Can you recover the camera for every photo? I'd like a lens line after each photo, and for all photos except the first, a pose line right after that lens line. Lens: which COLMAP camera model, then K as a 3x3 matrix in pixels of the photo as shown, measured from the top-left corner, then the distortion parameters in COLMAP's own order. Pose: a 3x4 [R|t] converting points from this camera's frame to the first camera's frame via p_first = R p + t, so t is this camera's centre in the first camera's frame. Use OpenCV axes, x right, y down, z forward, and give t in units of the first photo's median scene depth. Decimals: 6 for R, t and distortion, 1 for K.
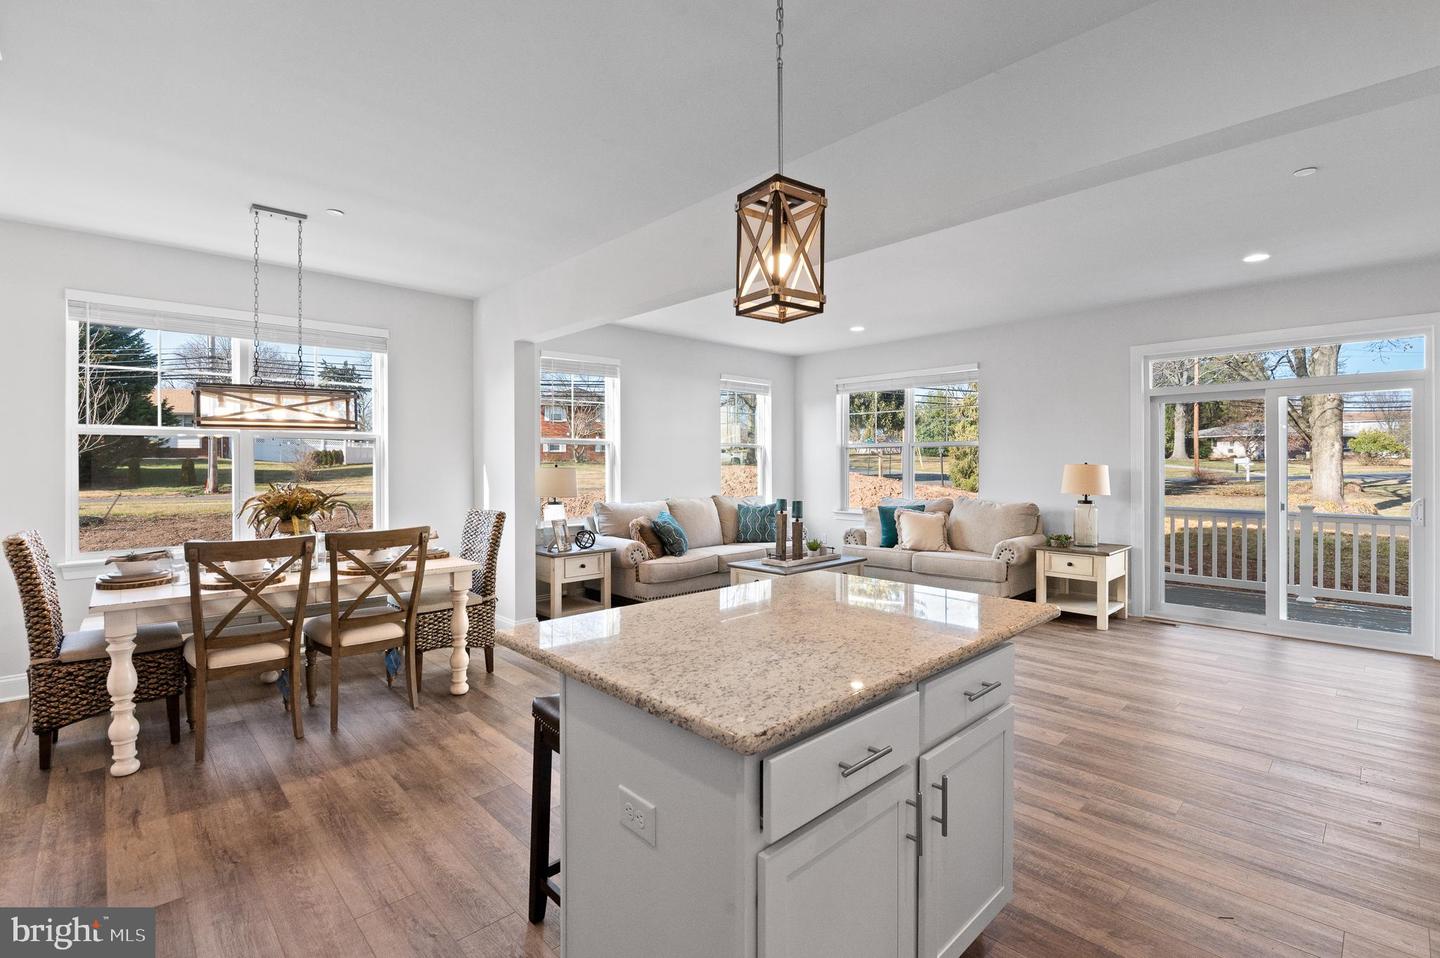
lens RADIAL K [[640.7, 0, 720.0], [0, 640.7, 479.0], [0, 0, 1]] dist [-0.021634, -0.000115]
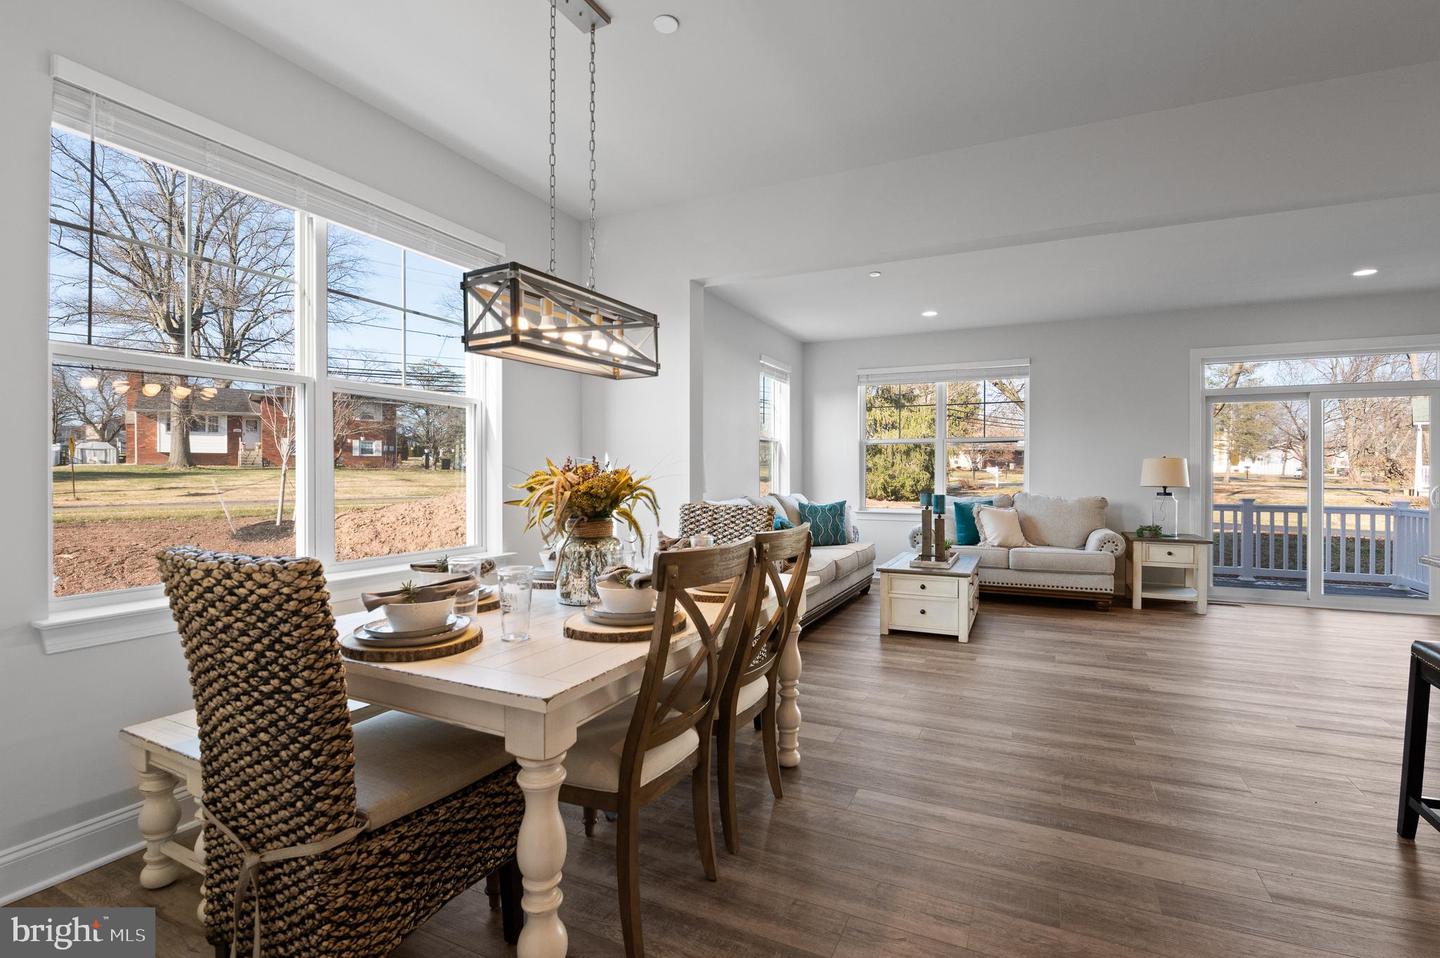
lens RADIAL K [[668.0, 0, 720.0], [0, 668.0, 479.0], [0, 0, 1]] dist [-0.011709, -0.000082]
pose [[0.936403, 0.001380, 0.350924, -0.502132], [0.003337, 0.999912, -0.012836, 0.022947], [-0.350911, 0.013191, 0.936316, 0.232514]]
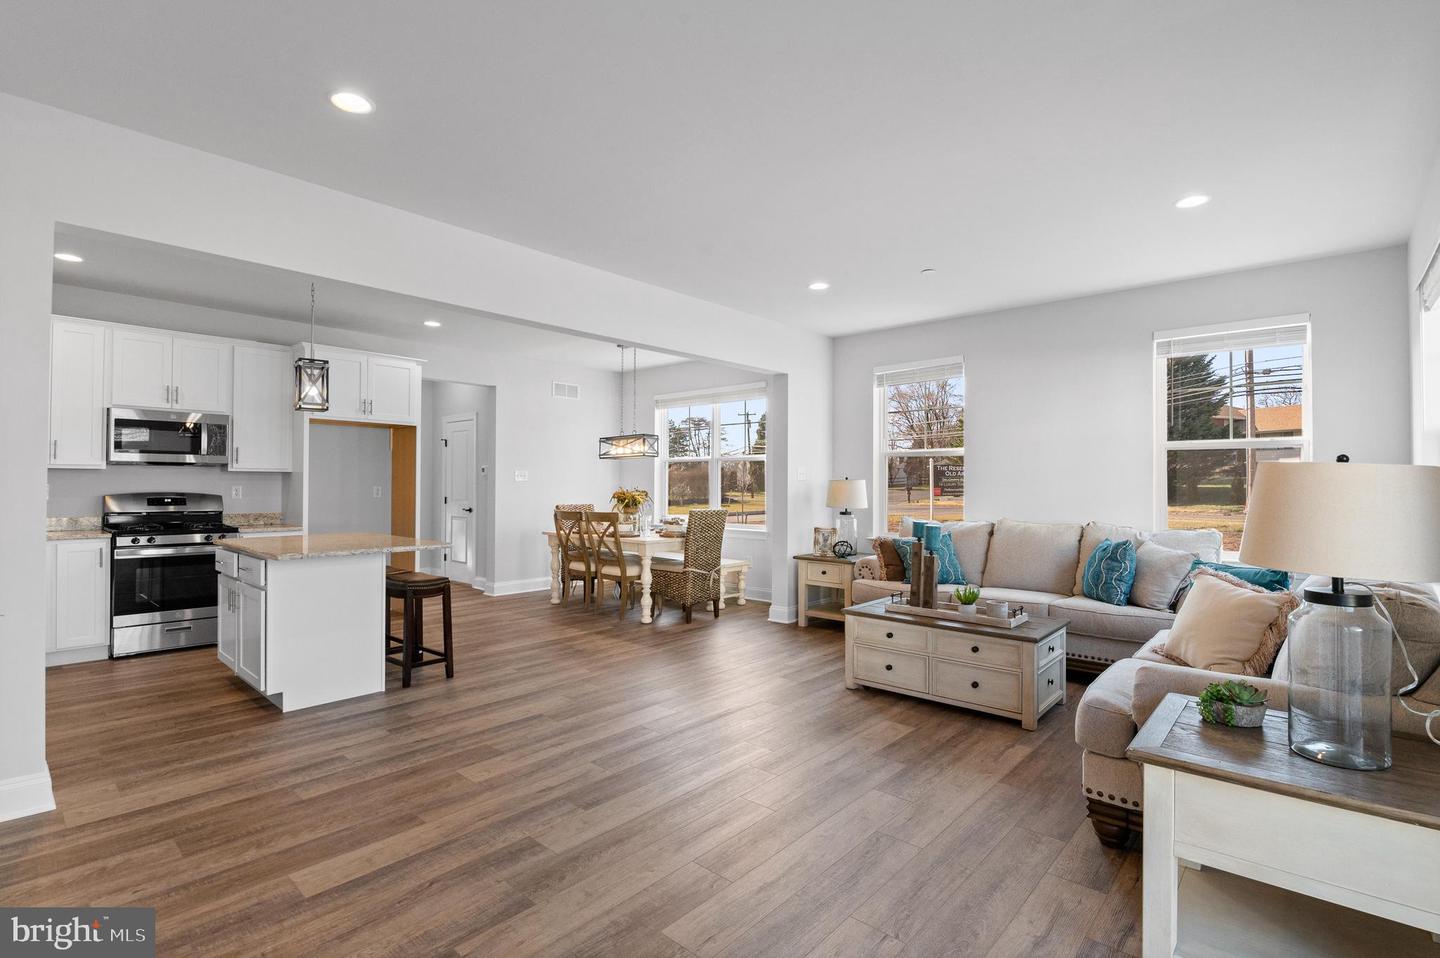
lens RADIAL K [[678.7, 0, 720.0], [0, 678.7, 479.0], [0, 0, 1]] dist [-0.001490, -0.000122]
pose [[0.077090, -0.002360, -0.997021, 0.865723], [-0.028378, 0.999587, -0.004560, -0.009764], [0.996620, 0.028645, 0.076991, 0.721345]]
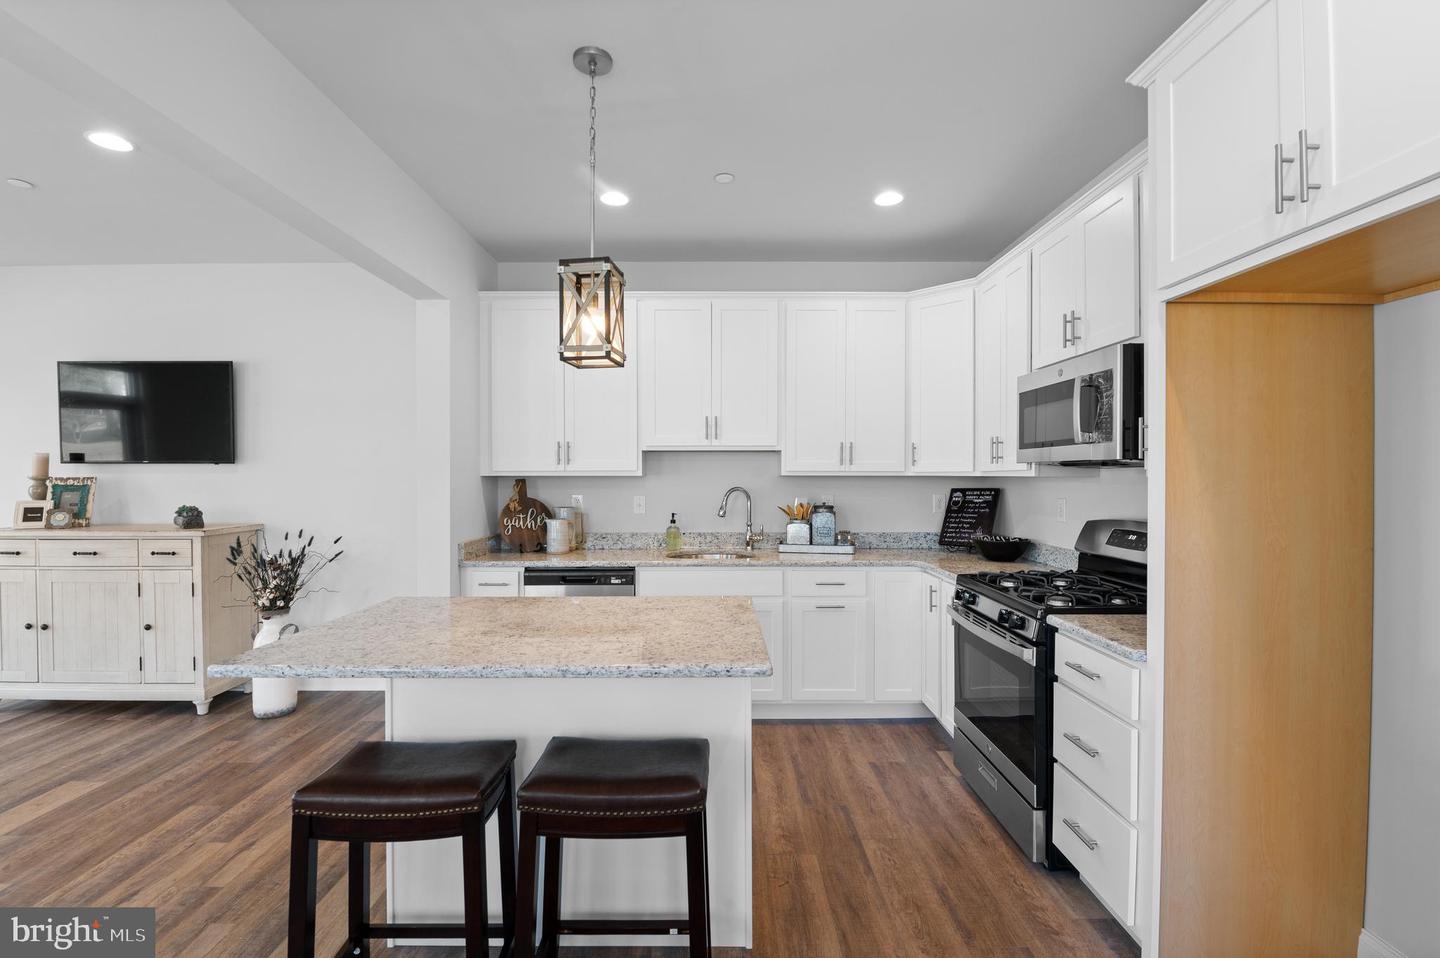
lens RADIAL K [[649.3, 0, 720.0], [0, 649.3, 479.0], [0, 0, 1]] dist [-0.000126, -0.010219]
pose [[-0.728339, -0.002548, 0.685212, -0.297423], [0.019251, 0.999522, 0.024180, -0.019573], [-0.684946, 0.030802, -0.727942, 0.531109]]
